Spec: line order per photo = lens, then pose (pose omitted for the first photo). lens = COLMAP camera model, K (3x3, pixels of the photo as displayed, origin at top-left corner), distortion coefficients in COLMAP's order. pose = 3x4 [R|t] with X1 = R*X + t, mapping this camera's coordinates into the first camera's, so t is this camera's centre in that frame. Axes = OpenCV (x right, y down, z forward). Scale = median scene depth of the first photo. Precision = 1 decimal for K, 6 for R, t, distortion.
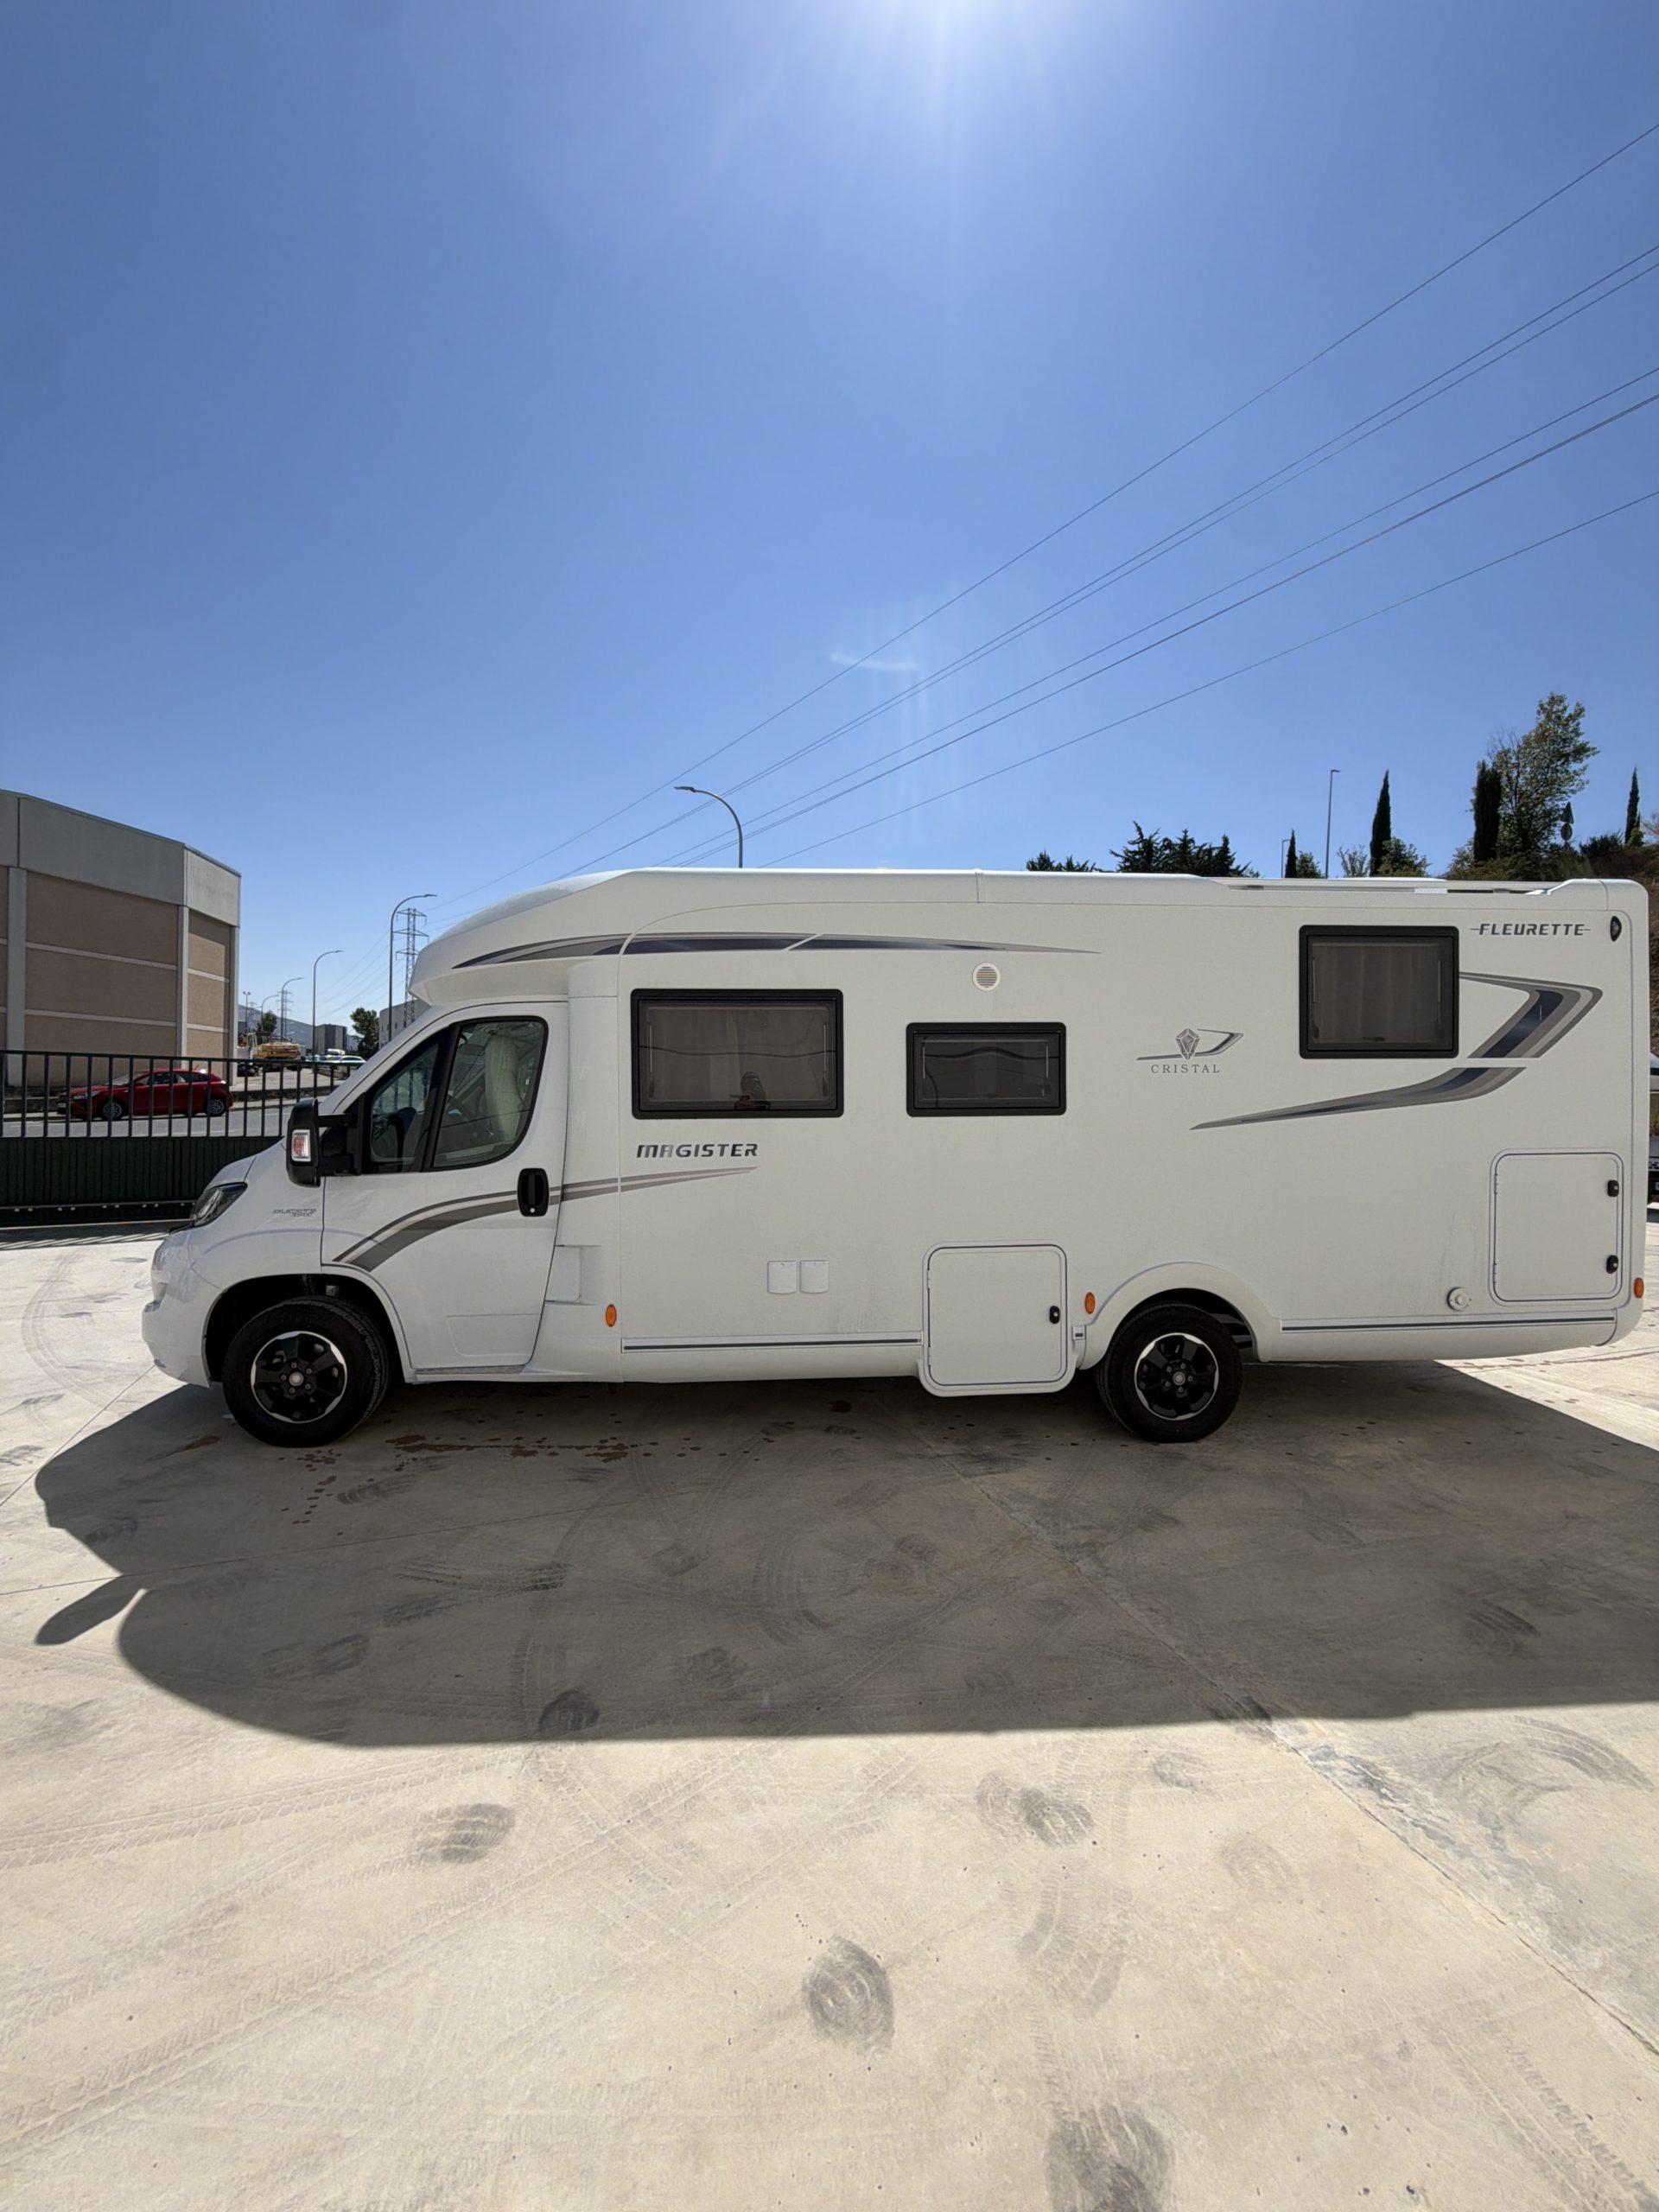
lens RADIAL K [[885.4, 0, 829.6], [0, 885.4, 1099.3], [0, 0, 1]] dist [-0.001050, 0.000518]
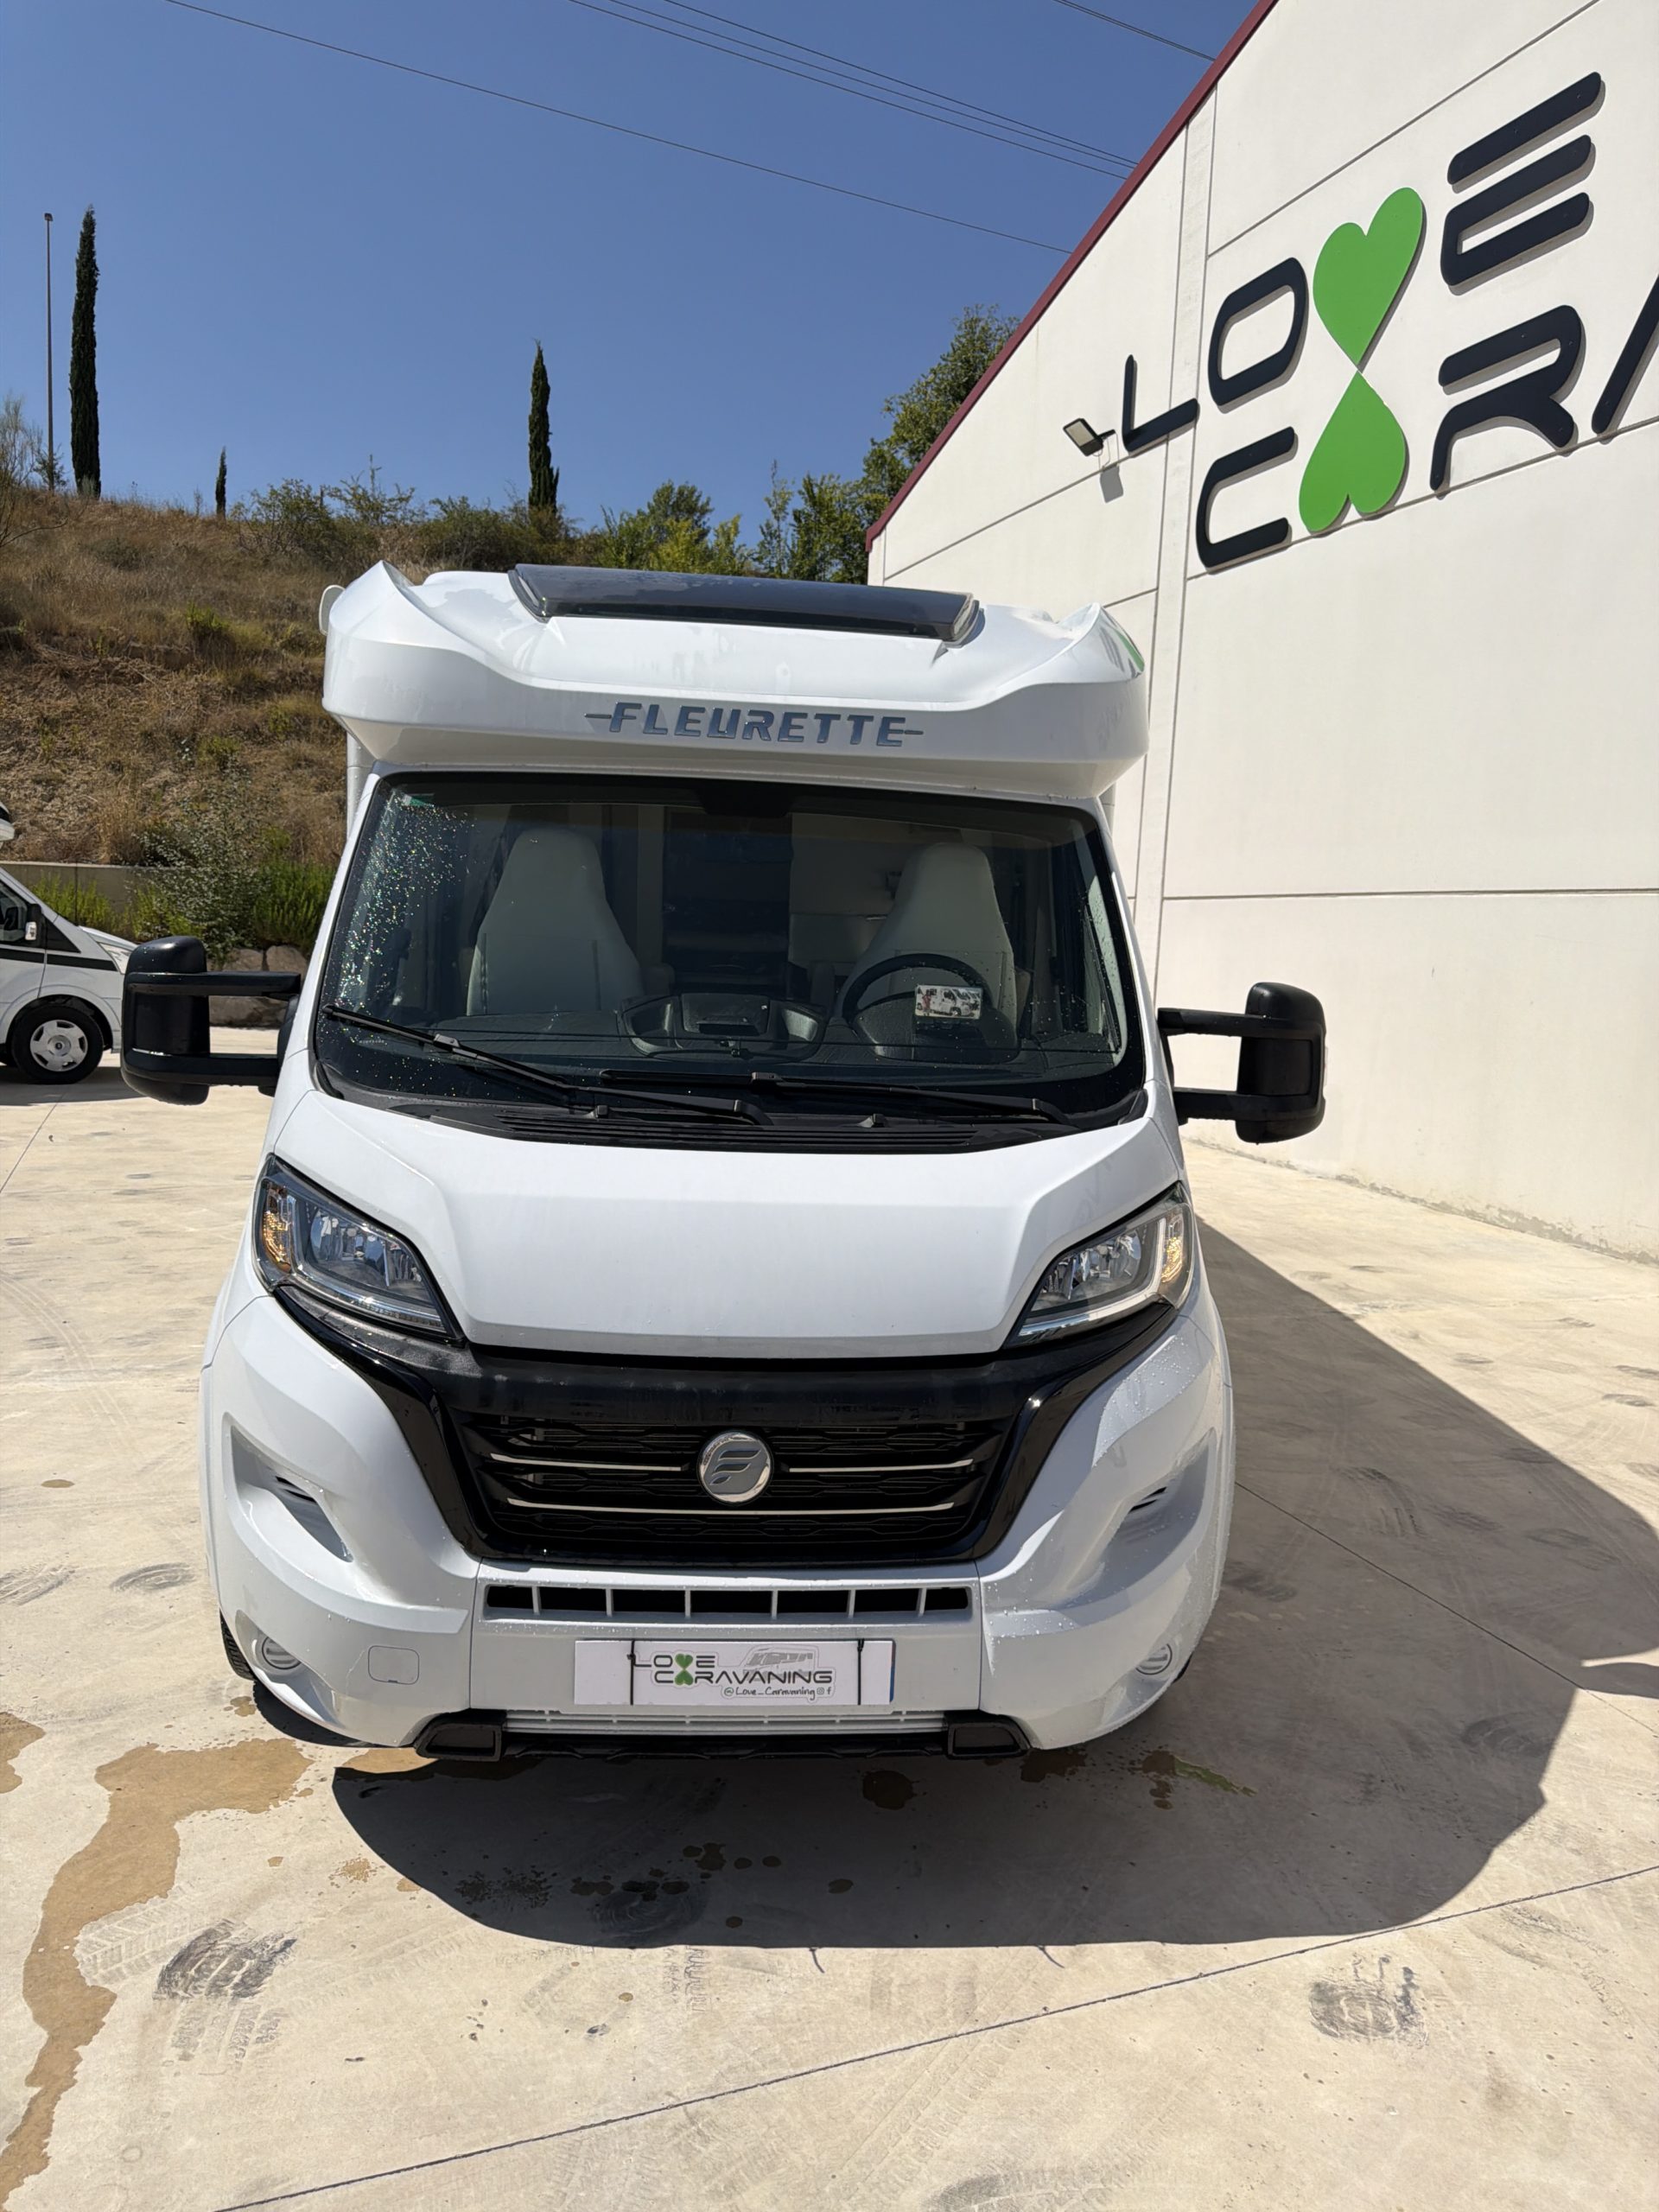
lens RADIAL K [[1576.2, 0, 847.3], [0, 1576.2, 1102.7], [0, 0, 1]] dist [0.054697, -0.071069]
pose [[-0.003542, -0.137569, 0.990486, -1.472736], [-0.027776, 0.990123, 0.137420, -0.051007], [-0.999608, -0.027025, -0.007329, 1.194166]]
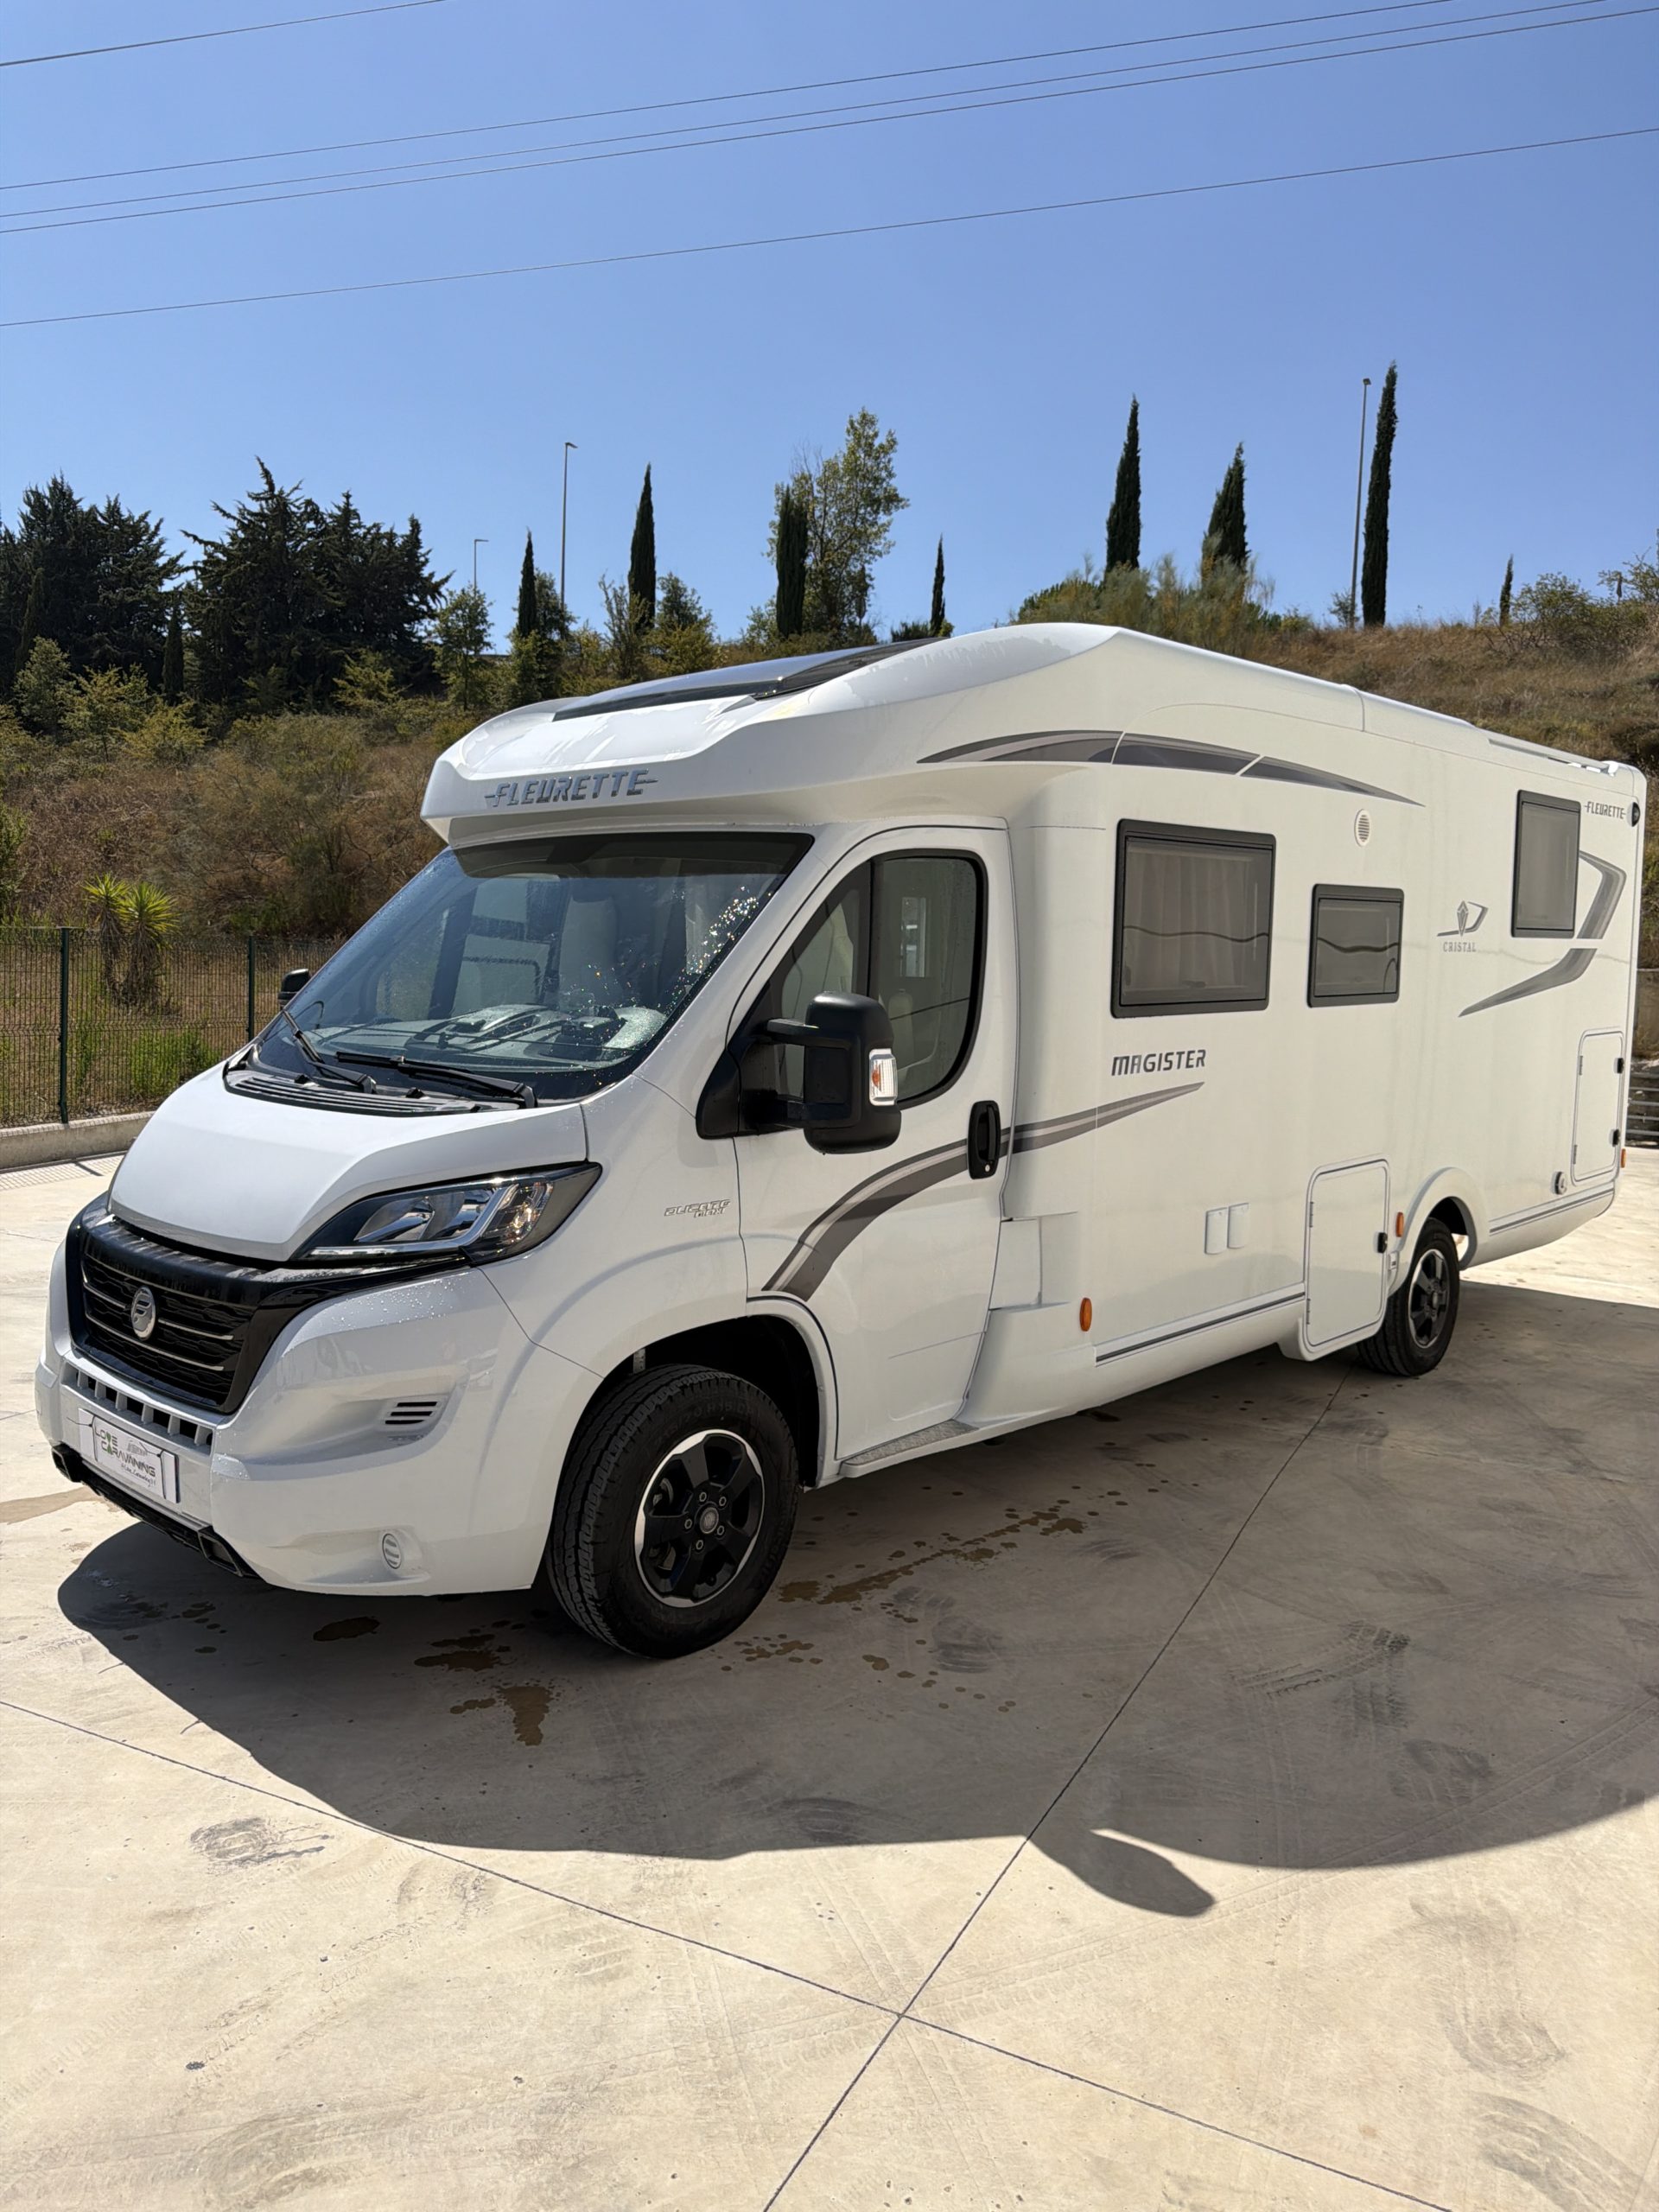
lens RADIAL K [[1576.2, 0, 813.4], [0, 1576.2, 1098.8], [0, 0, 1]] dist [0.054697, -0.071069]
pose [[0.740703, -0.053560, 0.669695, -1.171008], [-0.002596, 0.996581, 0.082575, -0.013914], [-0.671828, -0.062902, 0.738031, 0.274848]]
